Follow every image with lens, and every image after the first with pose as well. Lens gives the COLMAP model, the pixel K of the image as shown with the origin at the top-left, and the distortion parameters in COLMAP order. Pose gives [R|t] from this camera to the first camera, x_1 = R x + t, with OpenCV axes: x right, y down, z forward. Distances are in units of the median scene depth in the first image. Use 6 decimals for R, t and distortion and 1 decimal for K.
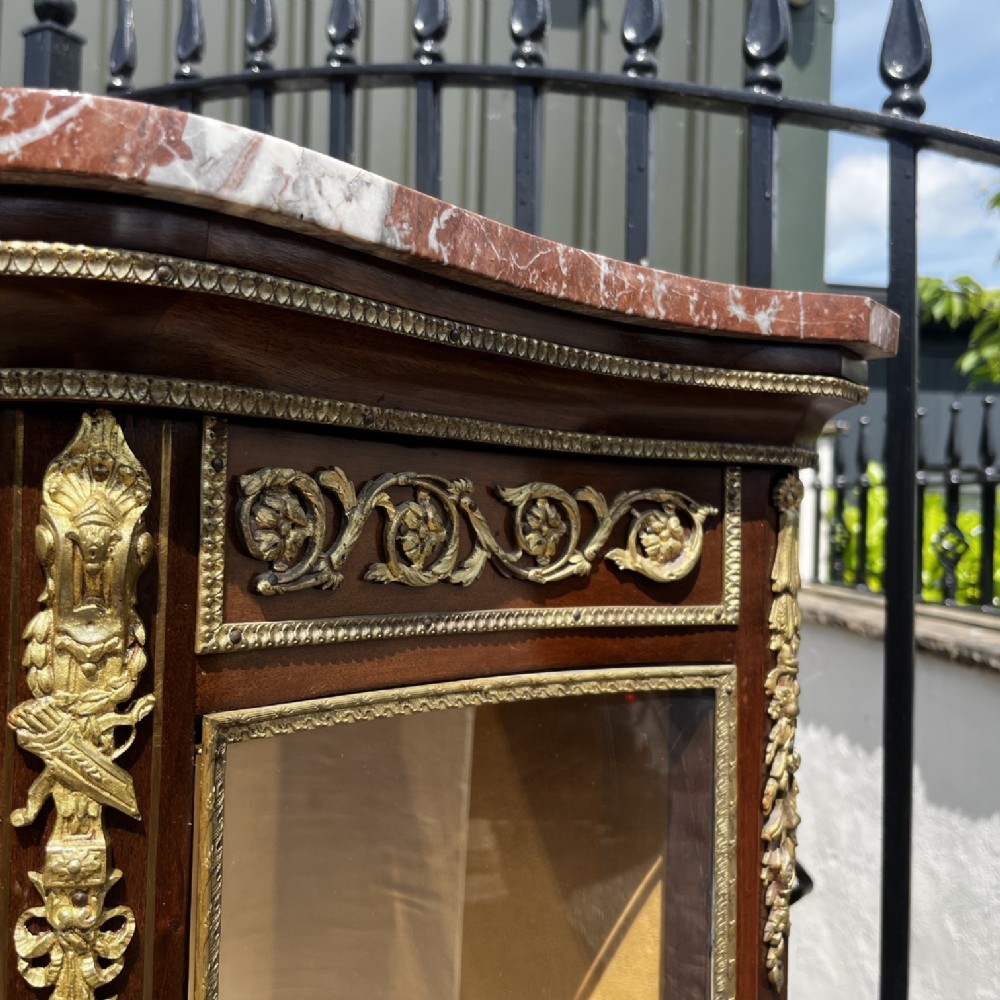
lens RADIAL K [[1021.2, 0, 484.0], [0, 1021.2, 493.5], [0, 0, 1]] dist [0.014426, 0.000000]
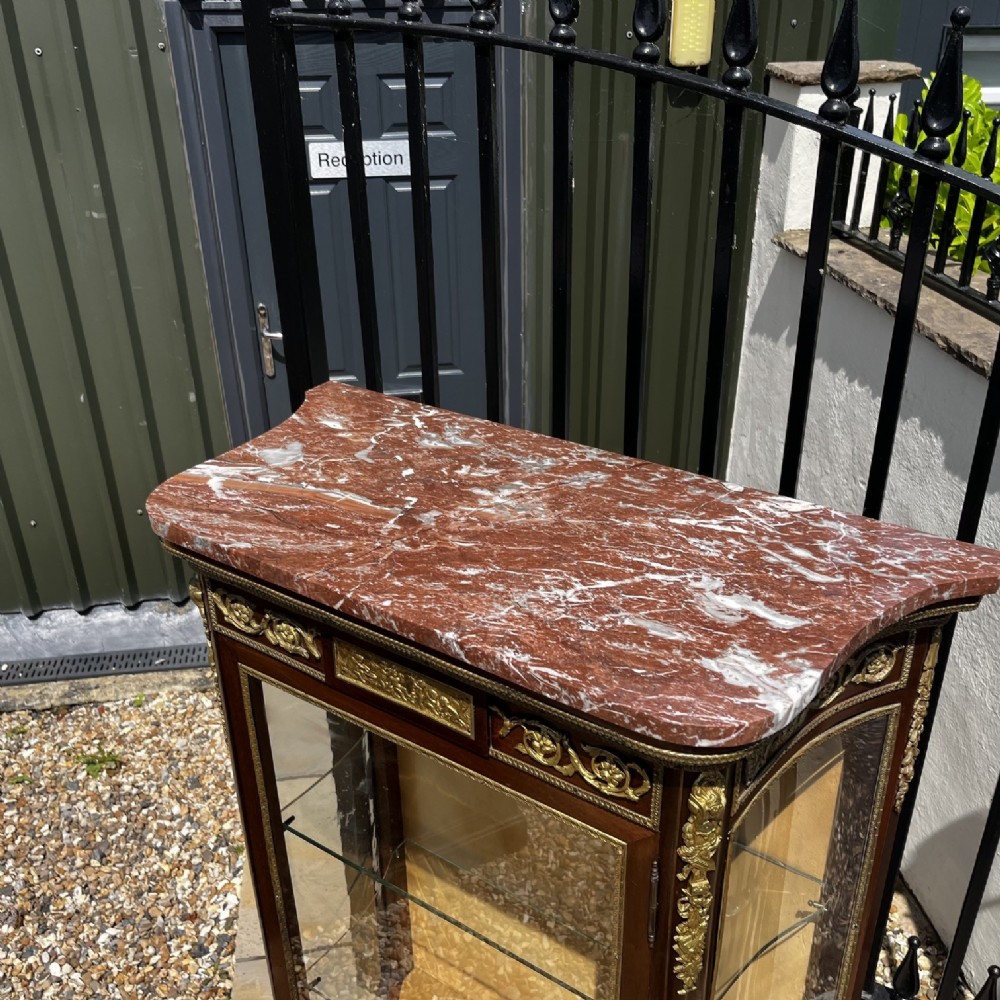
lens RADIAL K [[1021.2, 0, 496.3], [0, 1021.2, 484.7], [0, 0, 1]] dist [0.014426, 0.000000]
pose [[0.999128, -0.041642, -0.002951, -0.743183], [0.038144, 0.881910, 0.469872, -1.657162], [-0.016964, -0.469575, 0.882730, -0.834257]]
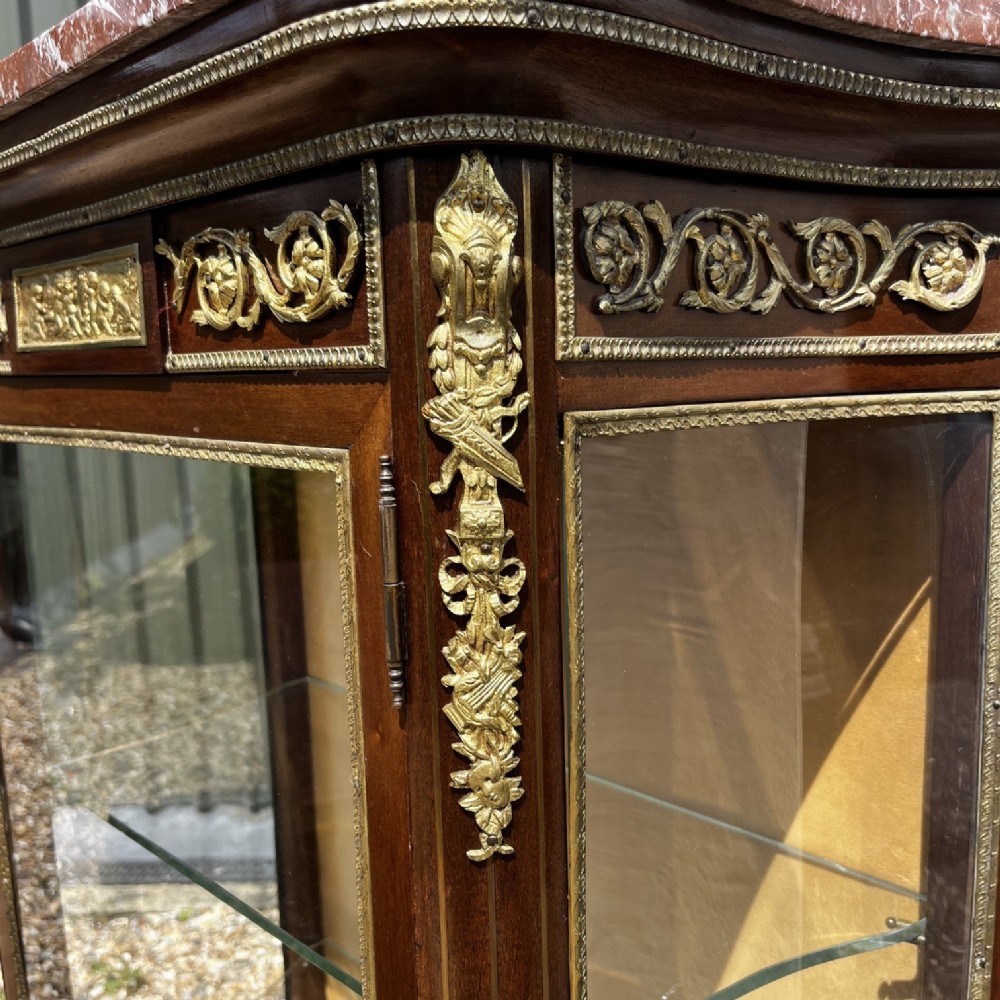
lens RADIAL K [[1021.2, 0, 500.5], [0, 1021.2, 508.1], [0, 0, 1]] dist [0.014426, 0.000000]
pose [[0.983229, -0.025085, -0.180643, -0.116281], [0.056678, 0.983478, 0.171926, 0.101847], [0.173345, -0.179281, 0.968406, -0.181096]]
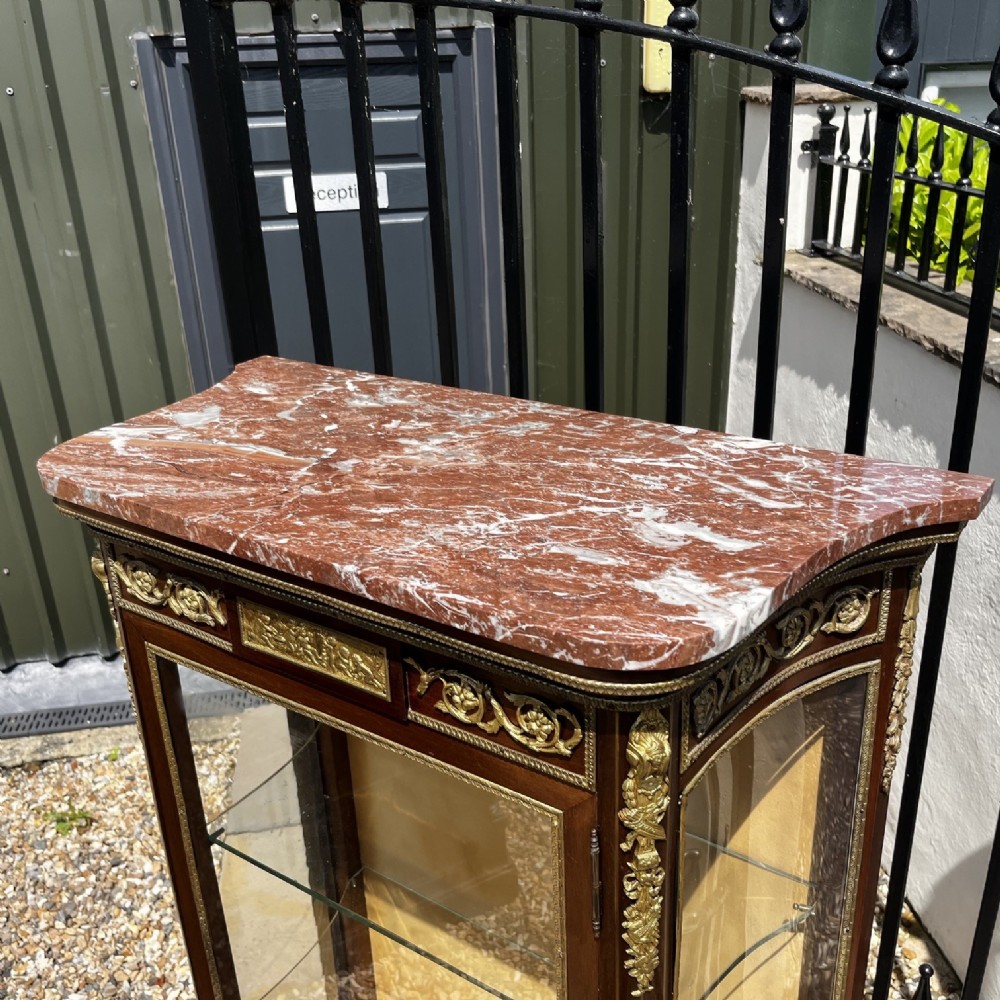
lens RADIAL K [[1021.2, 0, 496.7], [0, 1021.2, 478.6], [0, 0, 1]] dist [0.014426, 0.000000]
pose [[0.997826, -0.065707, -0.005117, -0.557391], [0.062157, 0.912406, 0.404540, -1.234336], [-0.021912, -0.403978, 0.914506, -0.732252]]
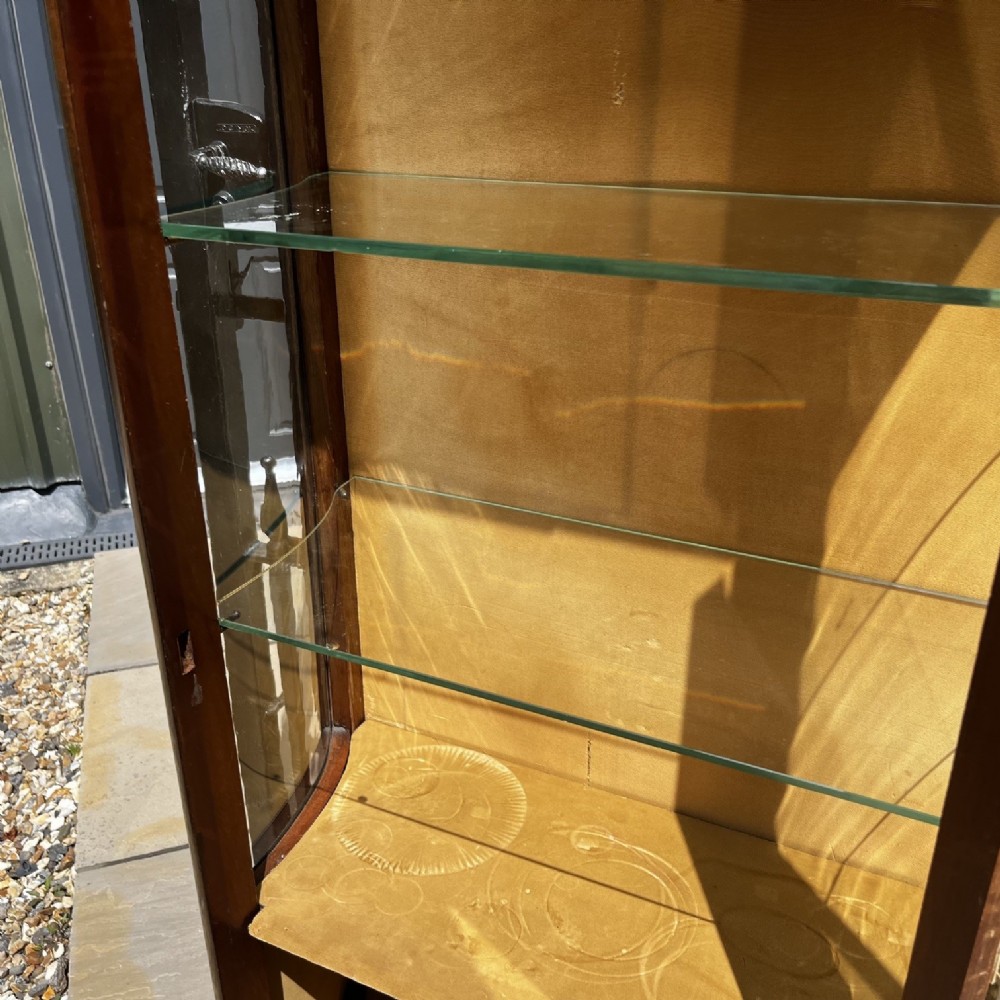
lens RADIAL K [[1021.2, 0, 491.8], [0, 1021.2, 495.5], [0, 0, 1]] dist [0.014426, 0.000000]
pose [[0.983465, -0.095136, 0.154097, -1.287094], [0.017880, 0.897750, 0.440142, 0.681097], [-0.180214, -0.430109, 0.884607, -0.168758]]
